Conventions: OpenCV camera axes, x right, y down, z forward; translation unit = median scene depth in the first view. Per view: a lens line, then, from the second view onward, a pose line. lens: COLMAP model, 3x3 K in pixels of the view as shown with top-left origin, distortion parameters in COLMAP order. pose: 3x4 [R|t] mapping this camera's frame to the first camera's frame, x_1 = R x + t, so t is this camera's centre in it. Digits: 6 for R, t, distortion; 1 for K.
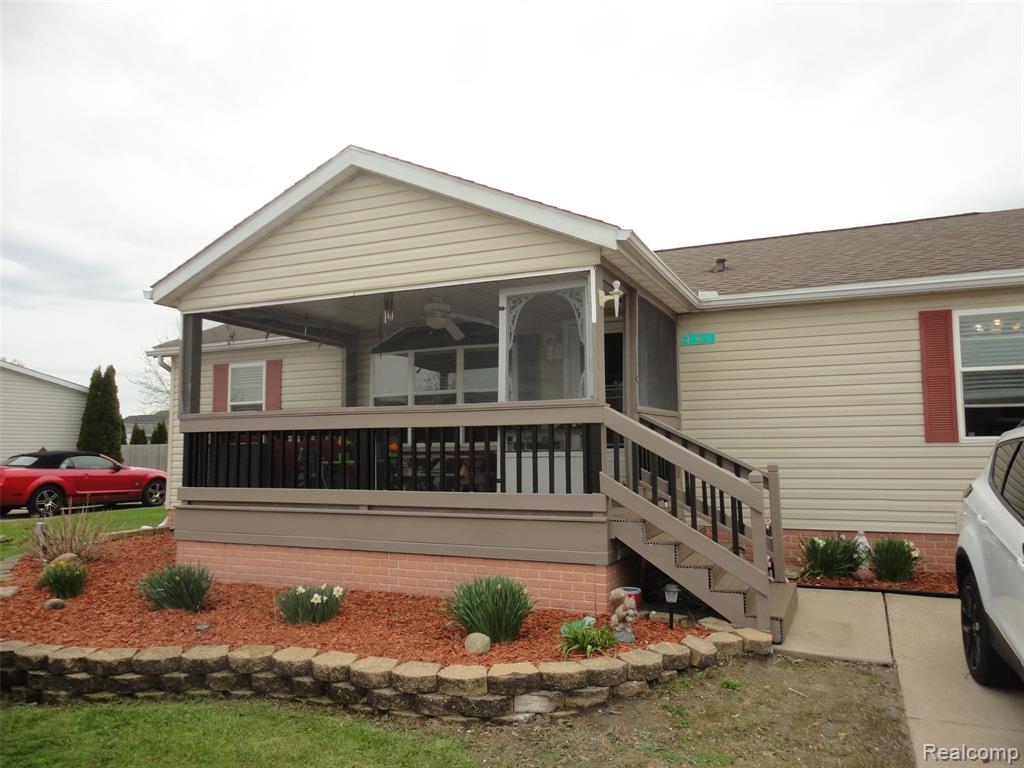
lens RADIAL K [[745.7, 0, 507.0], [0, 745.7, 381.9], [0, 0, 1]] dist [0.001655, -0.001610]
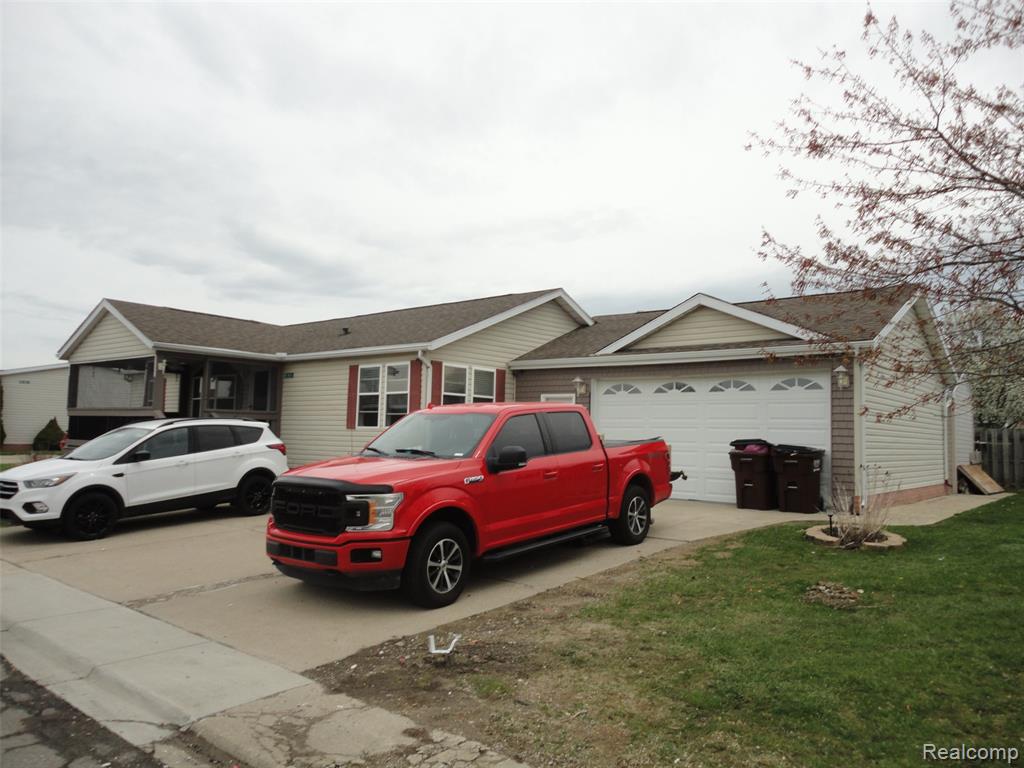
lens RADIAL K [[745.7, 0, 509.4], [0, 745.7, 384.5], [0, 0, 1]] dist [0.001655, -0.001610]
pose [[0.962095, 0.009419, -0.272553, 1.555410], [-0.005330, 0.999862, 0.015739, -0.076746], [0.272663, -0.013690, 0.962012, -0.873537]]
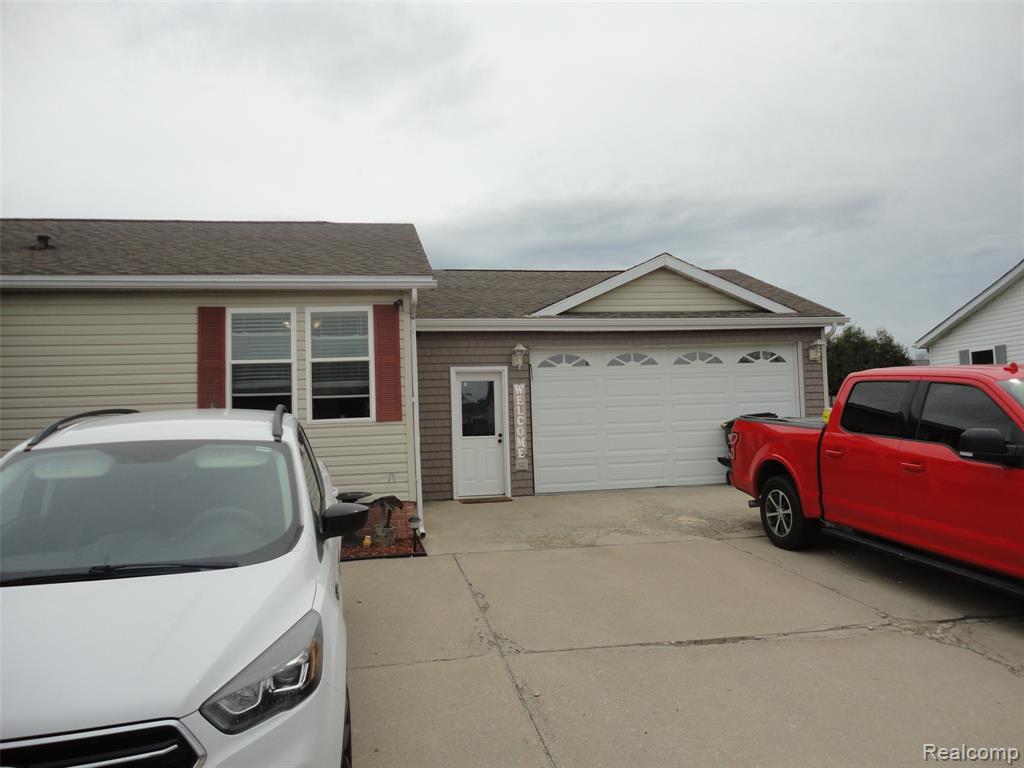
lens RADIAL K [[745.7, 0, 511.4], [0, 745.7, 388.7], [0, 0, 1]] dist [0.001655, -0.001610]
pose [[0.823981, 0.004191, 0.566602, 0.318188], [-0.022841, 0.999405, 0.025826, -0.014500], [-0.566157, -0.034222, 0.823587, -0.148830]]
